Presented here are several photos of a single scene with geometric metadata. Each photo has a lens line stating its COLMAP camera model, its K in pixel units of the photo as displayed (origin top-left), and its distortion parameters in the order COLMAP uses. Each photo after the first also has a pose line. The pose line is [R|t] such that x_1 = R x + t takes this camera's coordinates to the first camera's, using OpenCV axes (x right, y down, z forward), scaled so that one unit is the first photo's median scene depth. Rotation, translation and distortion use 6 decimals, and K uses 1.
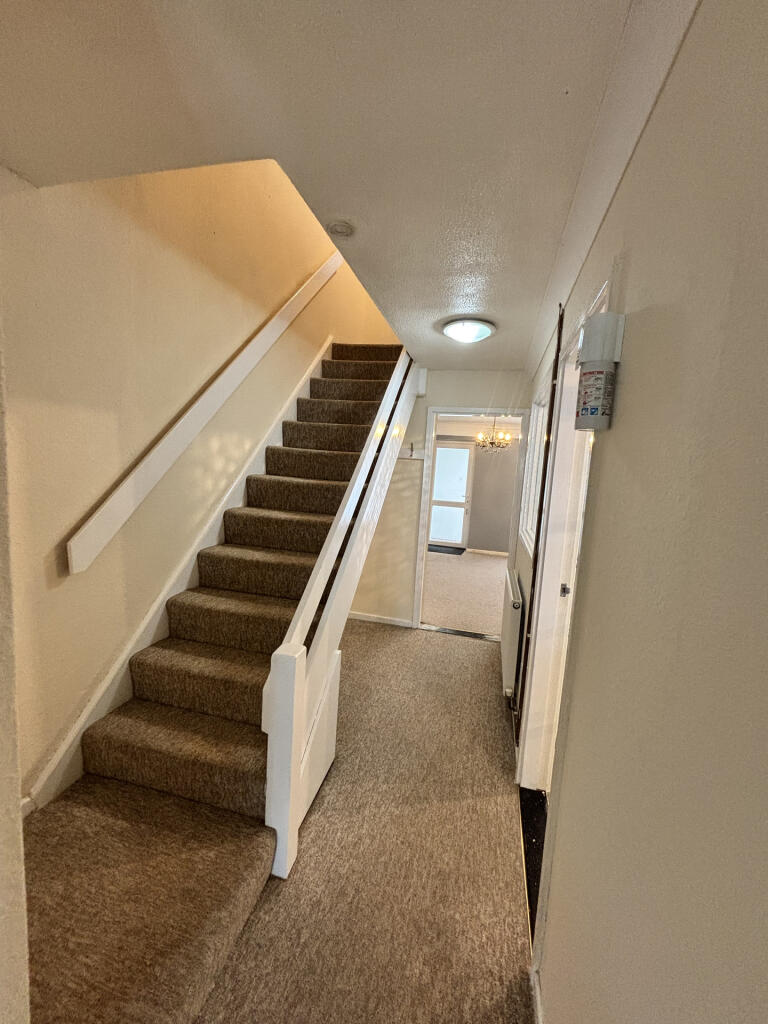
lens RADIAL K [[410.5, 0, 386.8], [0, 410.5, 512.5], [0, 0, 1]] dist [0.000018, -0.000076]
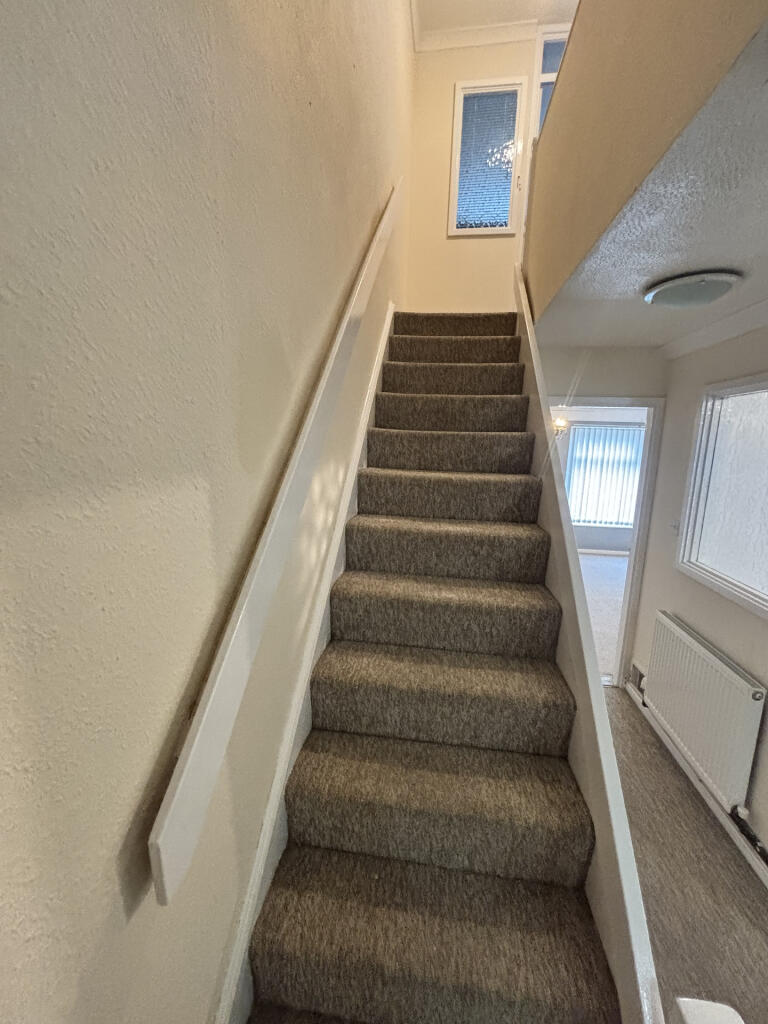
lens RADIAL K [[410.5, 0, 386.8], [0, 410.5, 512.5], [0, 0, 1]] dist [0.000018, -0.000076]
pose [[0.994586, -0.049390, 0.091429, -0.364212], [0.043405, 0.996853, 0.066329, -0.160919], [-0.094417, -0.062001, 0.993600, 0.386105]]
